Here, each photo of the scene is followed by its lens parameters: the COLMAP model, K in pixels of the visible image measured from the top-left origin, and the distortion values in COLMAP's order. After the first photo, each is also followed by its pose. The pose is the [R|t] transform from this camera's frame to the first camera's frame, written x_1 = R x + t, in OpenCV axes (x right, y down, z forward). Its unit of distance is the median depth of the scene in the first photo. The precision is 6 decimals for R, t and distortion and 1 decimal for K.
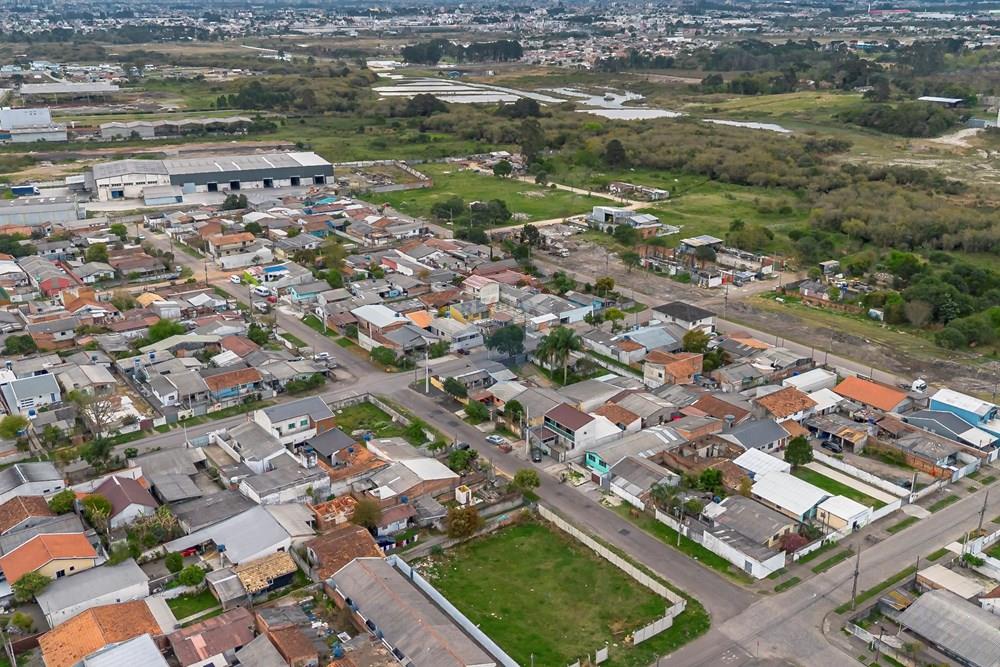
lens RADIAL K [[940.3, 0, 500.0], [0, 940.3, 333.5], [0, 0, 1]] dist [0.118496, -0.204056]
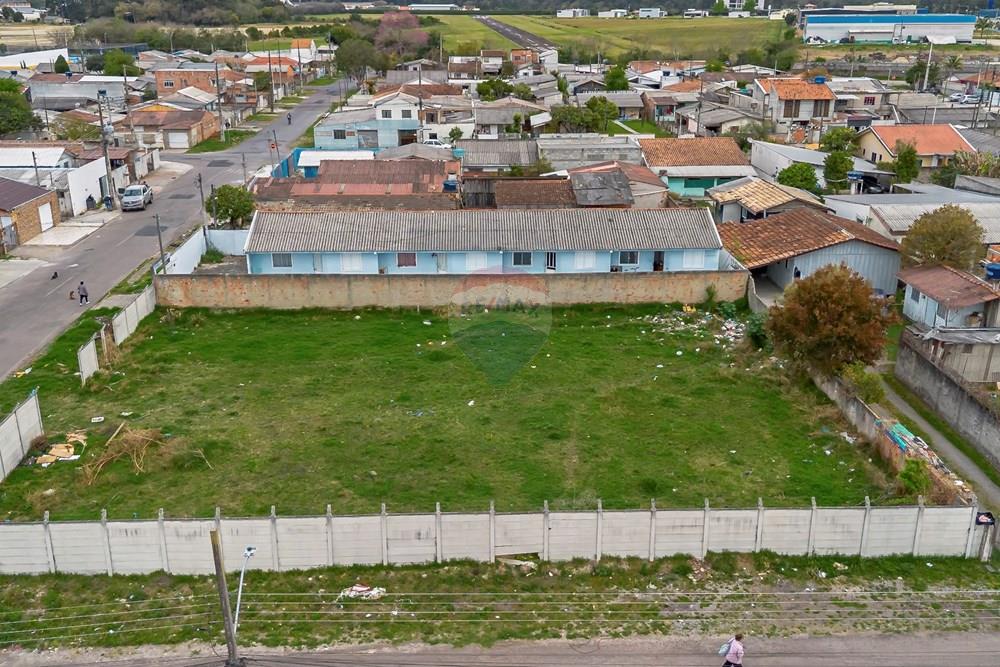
lens RADIAL K [[939.8, 0, 500.0], [0, 939.8, 333.5], [0, 0, 1]] dist [0.112427, -0.209558]
pose [[-0.549019, 0.283269, -0.786344, 0.224800], [-0.272129, 0.828971, 0.488623, 0.077128], [0.790268, 0.482250, -0.378035, 0.922993]]
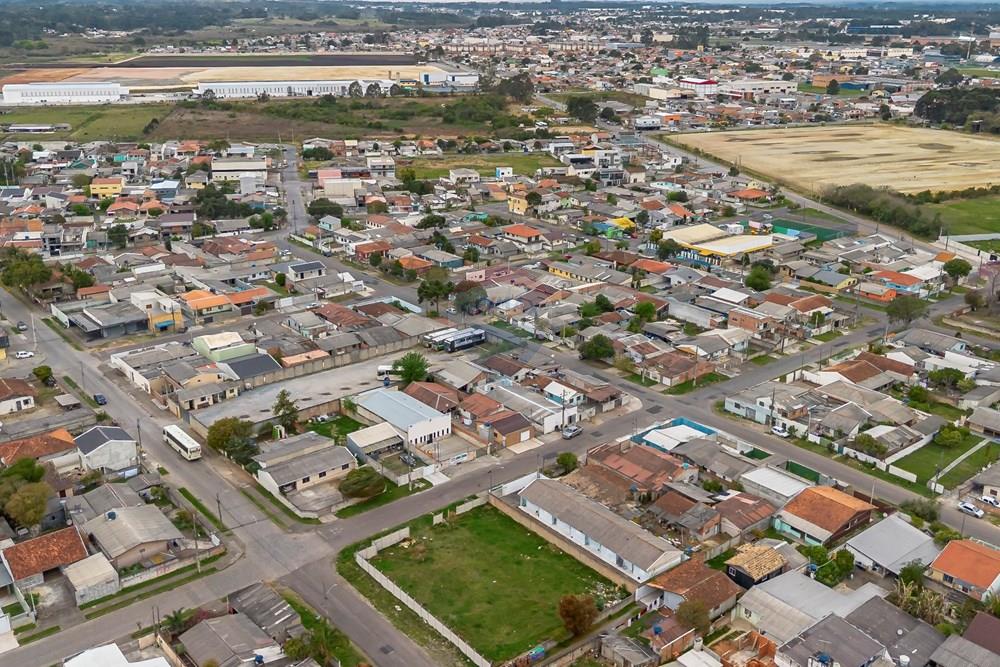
lens RADIAL K [[940.3, 0, 500.0], [0, 940.3, 333.5], [0, 0, 1]] dist [0.118496, -0.204056]
pose [[-0.997834, 0.022829, -0.061700, 0.070683], [-0.020651, 0.781764, 0.623233, -0.482711], [0.062463, 0.623157, -0.779598, 1.352813]]
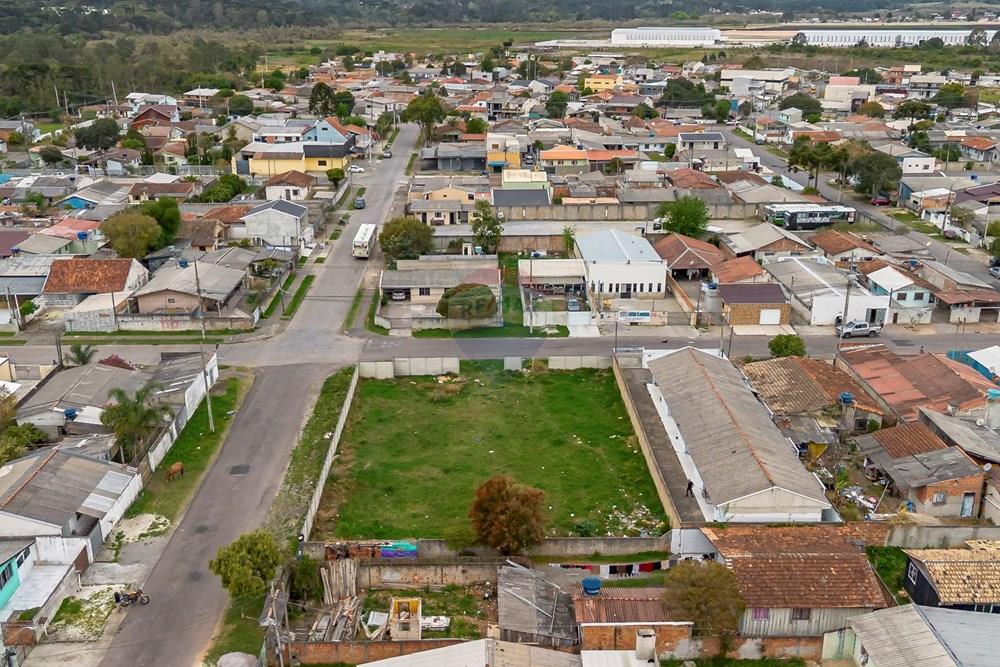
lens RADIAL K [[940.3, 0, 500.0], [0, 940.3, 333.5], [0, 0, 1]] dist [0.118496, -0.204056]
pose [[-0.826957, -0.180935, 0.532358, -0.231948], [0.189971, 0.801220, 0.567412, -0.111402], [-0.529201, 0.570358, -0.628202, 1.104209]]
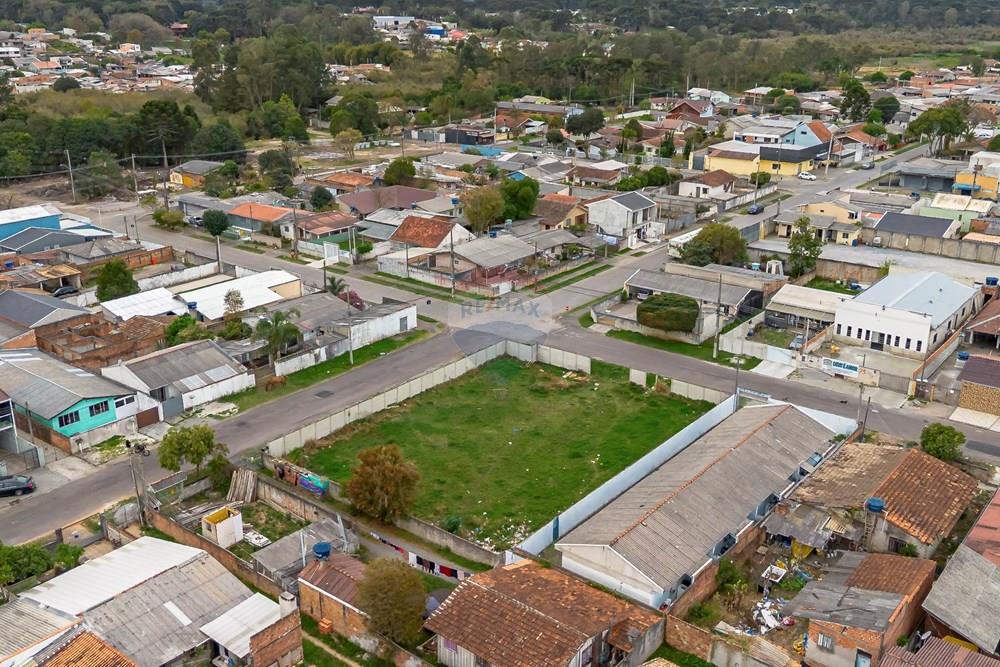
lens RADIAL K [[940.3, 0, 500.0], [0, 940.3, 333.5], [0, 0, 1]] dist [0.118496, -0.204056]
pose [[-0.274117, -0.313588, 0.909133, -0.418633], [0.319045, 0.862152, 0.393580, -0.031859], [-0.907232, 0.397941, -0.136282, 0.878009]]
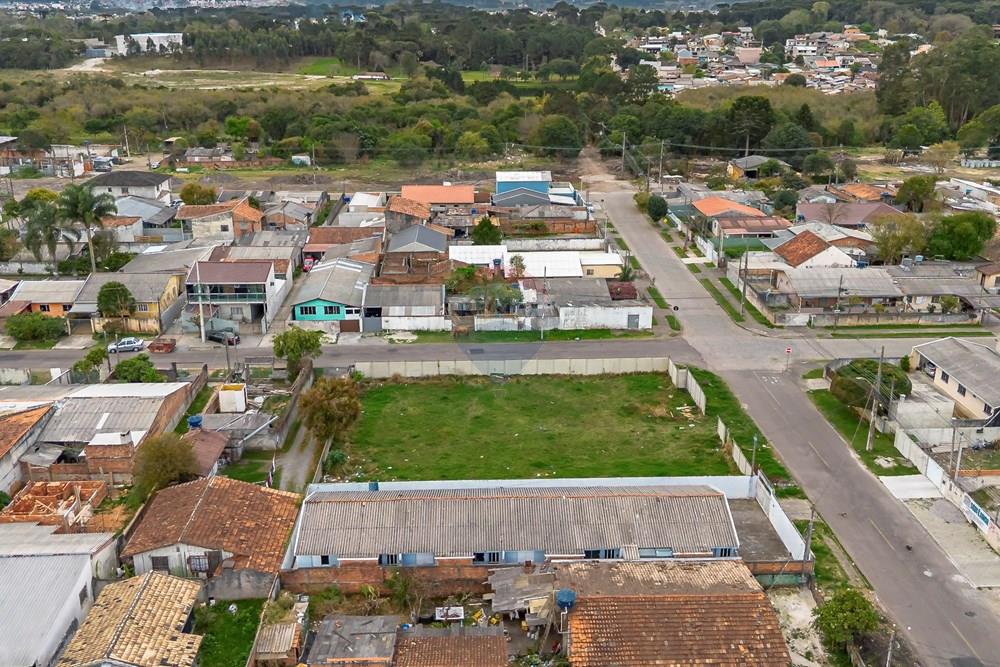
lens RADIAL K [[939.8, 0, 500.0], [0, 939.8, 333.5], [0, 0, 1]] dist [0.112427, -0.209558]
pose [[0.552834, -0.269777, 0.788413, -0.369787], [0.272368, 0.952676, 0.135001, 0.098232], [-0.787522, 0.140105, 0.600150, 0.515356]]
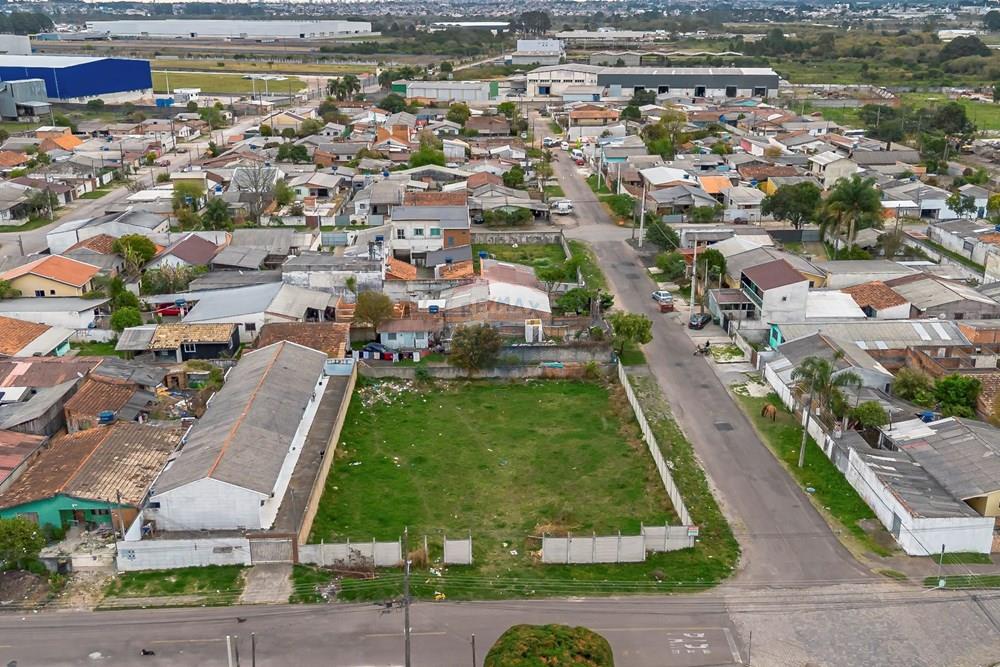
lens RADIAL K [[940.3, 0, 500.0], [0, 940.3, 333.5], [0, 0, 1]] dist [0.118496, -0.204056]
pose [[0.832142, 0.184552, -0.522953, 0.277923], [-0.185521, 0.981311, 0.051100, 0.138054], [0.522610, 0.054497, 0.850828, 0.408760]]
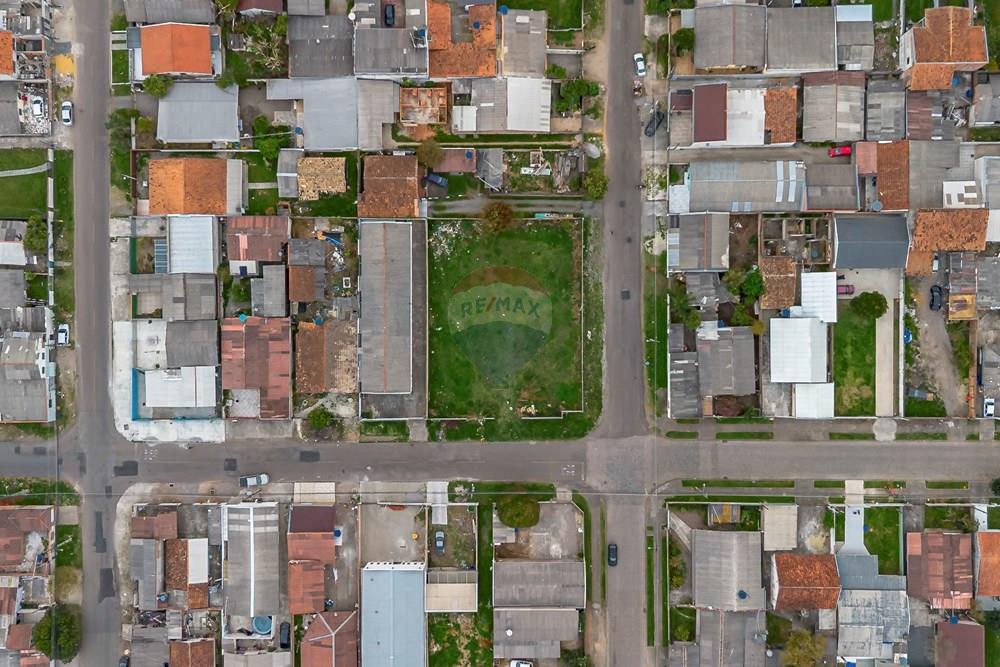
lens RADIAL K [[940.3, 0, 500.0], [0, 940.3, 333.5], [0, 0, 1]] dist [0.118496, -0.204056]
pose [[0.814055, 0.580669, -0.011704, 0.048097], [-0.169794, 0.257214, 0.951321, -0.708890], [0.555413, -0.772440, 0.307981, 0.505545]]
